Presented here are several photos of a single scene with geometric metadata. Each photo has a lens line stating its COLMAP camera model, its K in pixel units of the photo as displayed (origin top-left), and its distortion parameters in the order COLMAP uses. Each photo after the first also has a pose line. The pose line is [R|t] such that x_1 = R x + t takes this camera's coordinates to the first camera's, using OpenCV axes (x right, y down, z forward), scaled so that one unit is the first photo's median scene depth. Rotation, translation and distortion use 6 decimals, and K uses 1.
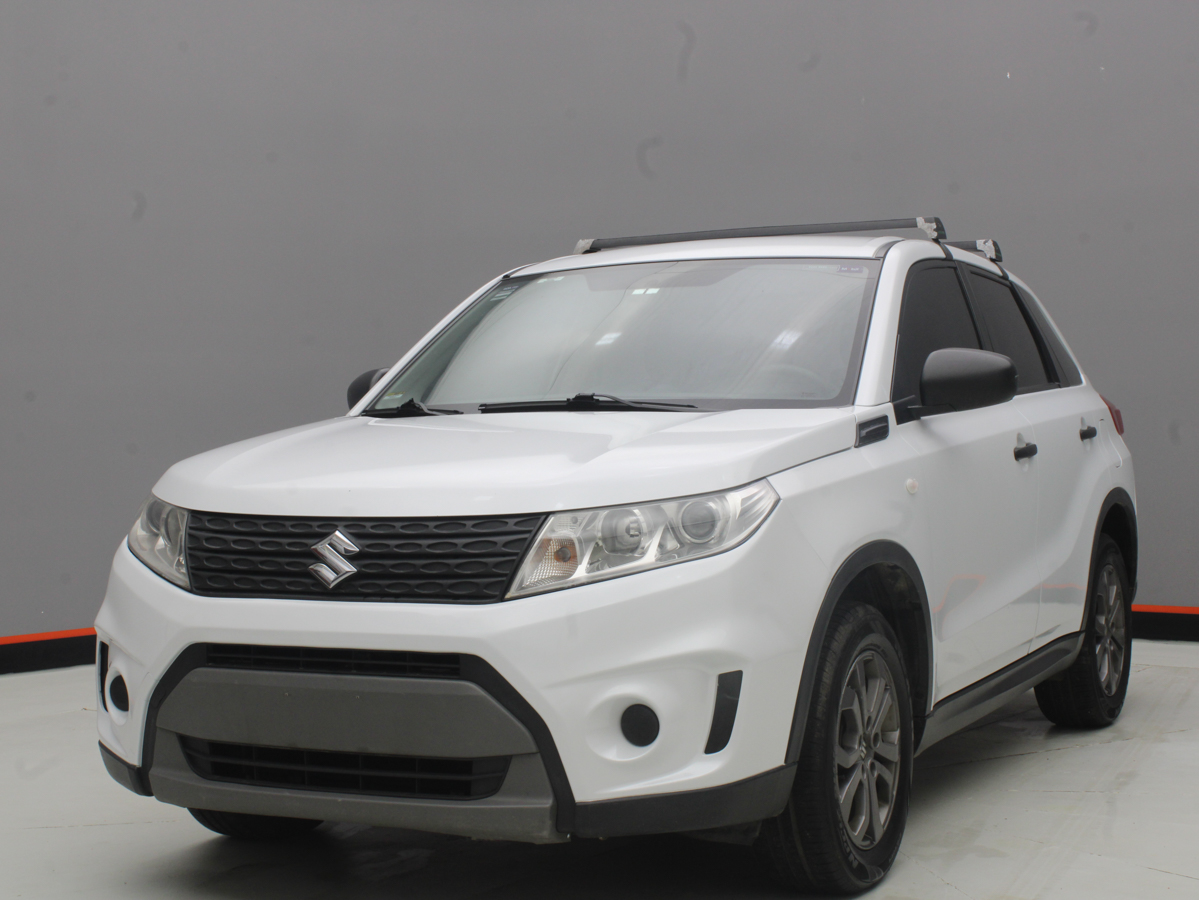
lens RADIAL K [[1994.0, 0, 599.5], [0, 1994.0, 450.0], [0, 0, 1]] dist [-0.003204, 0.061616]
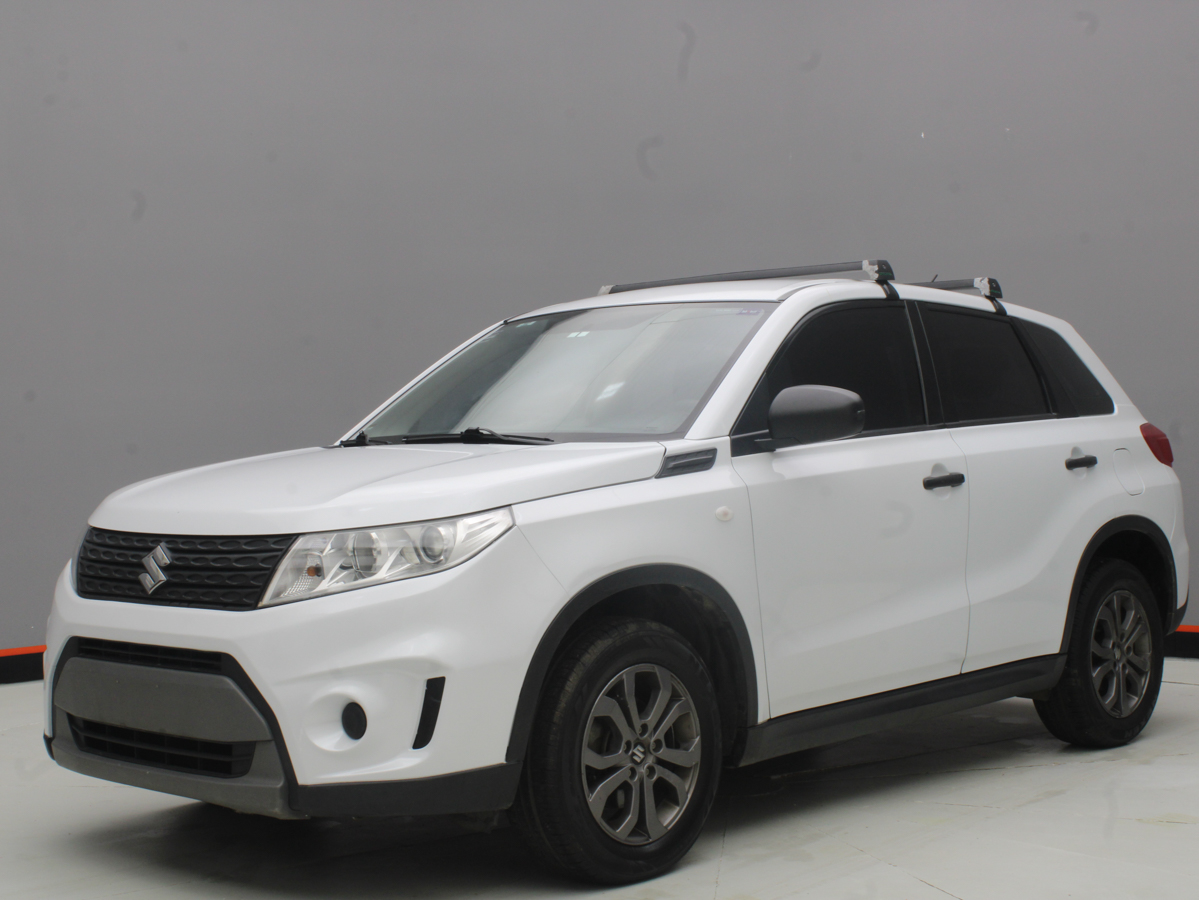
lens RADIAL K [[1851.8, 0, 599.5], [0, 1851.8, 450.0], [0, 0, 1]] dist [-0.036972, 0.041609]
pose [[0.960064, 0.003858, -0.279756, 0.423378], [-0.006138, 0.999955, -0.007274, -0.010031], [0.279715, 0.008701, 0.960044, 0.016396]]
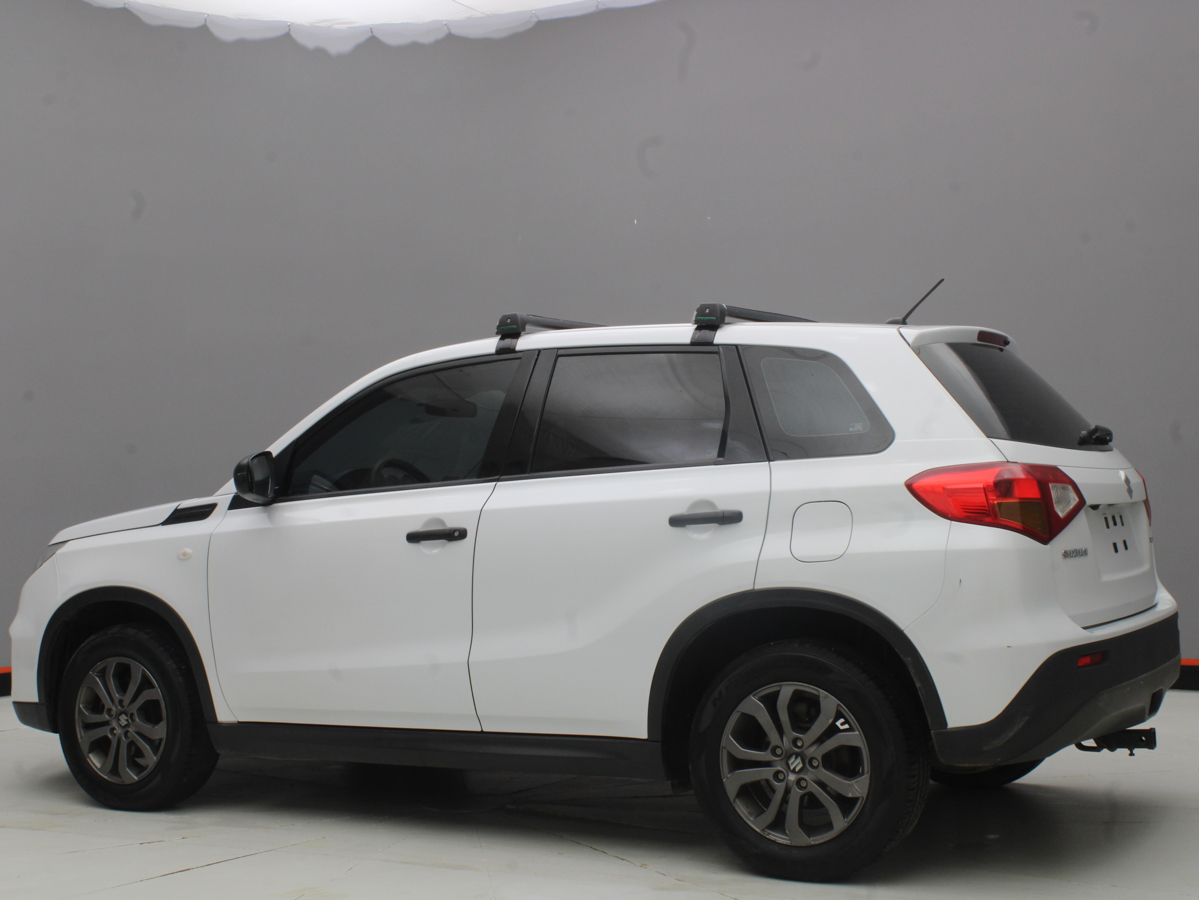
lens RADIAL K [[1669.8, 0, 599.5], [0, 1669.8, 450.0], [0, 0, 1]] dist [-0.050605, -0.051333]
pose [[-0.057178, -0.002616, -0.998361, 1.496528], [0.008933, 0.999955, -0.003131, -0.056065], [0.998324, -0.009097, -0.057152, 1.546060]]
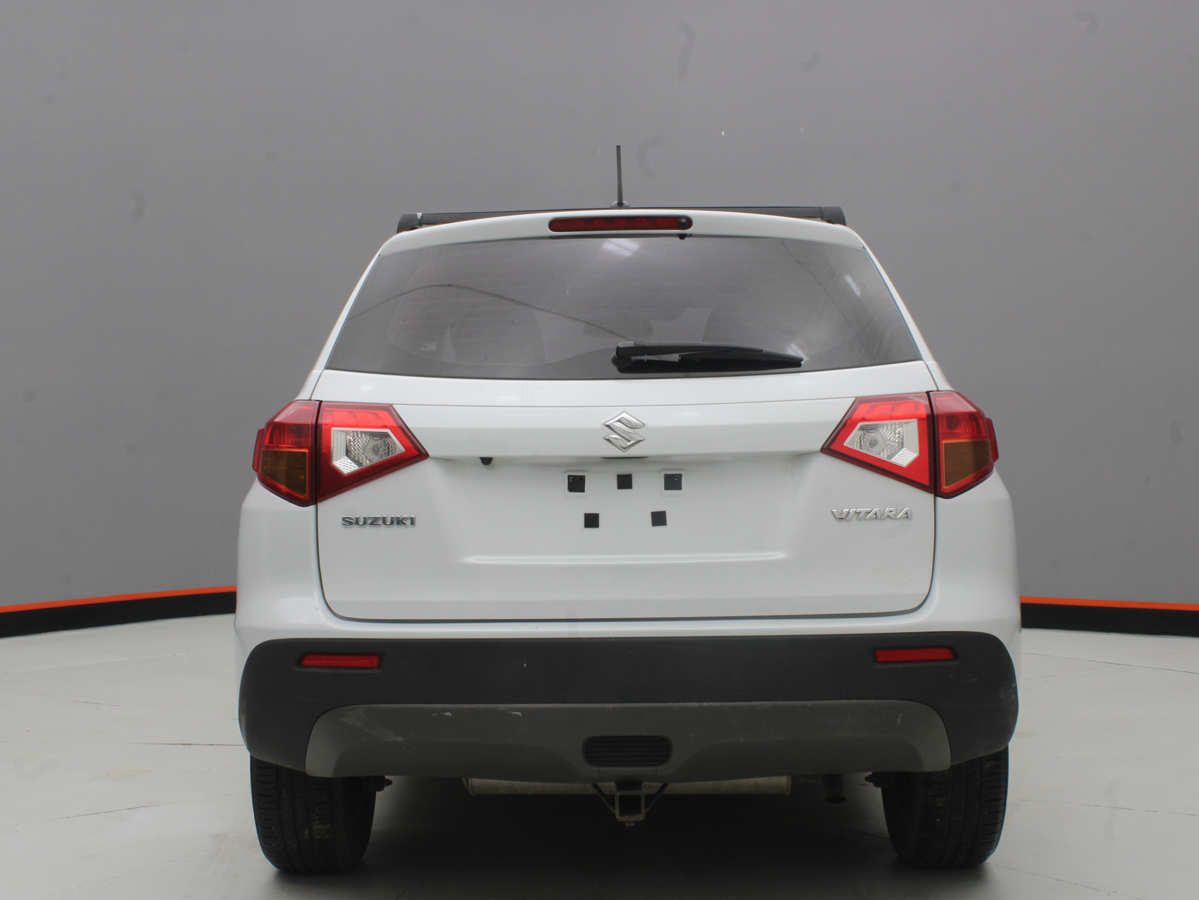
lens RADIAL K [[1767.5, 0, 599.5], [0, 1767.5, 450.0], [0, 0, 1]] dist [-0.062651, 0.110097]
pose [[-0.899124, 0.038847, -0.435967, 0.687218], [0.024405, 0.998954, 0.038678, -0.055187], [0.437013, 0.024137, -0.899131, 2.607650]]
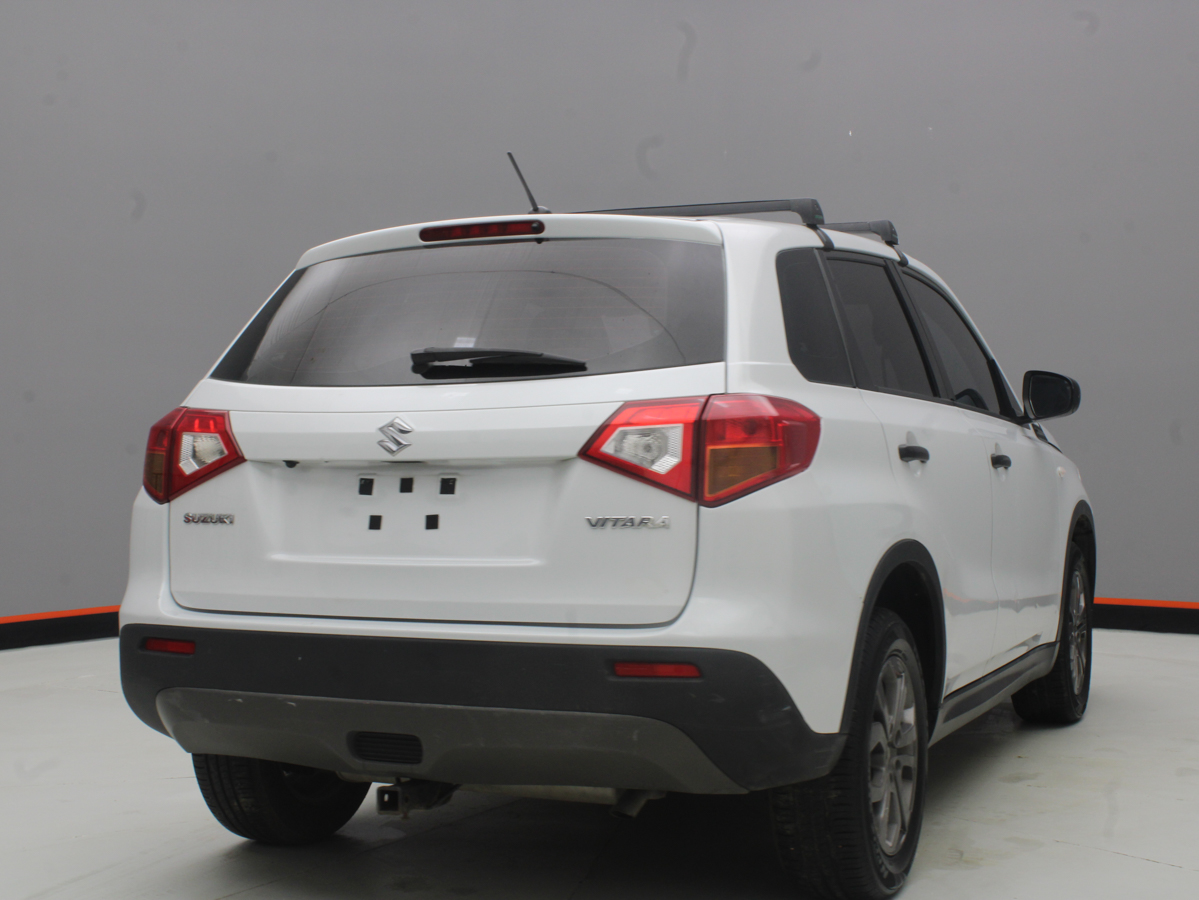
lens RADIAL K [[1767.5, 0, 599.5], [0, 1767.5, 450.0], [0, 0, 1]] dist [-0.062651, 0.110097]
pose [[-0.998458, 0.035219, -0.042915, 0.245208], [0.033975, 0.998991, 0.029387, -0.046453], [0.043906, 0.027884, -0.998646, 2.722921]]
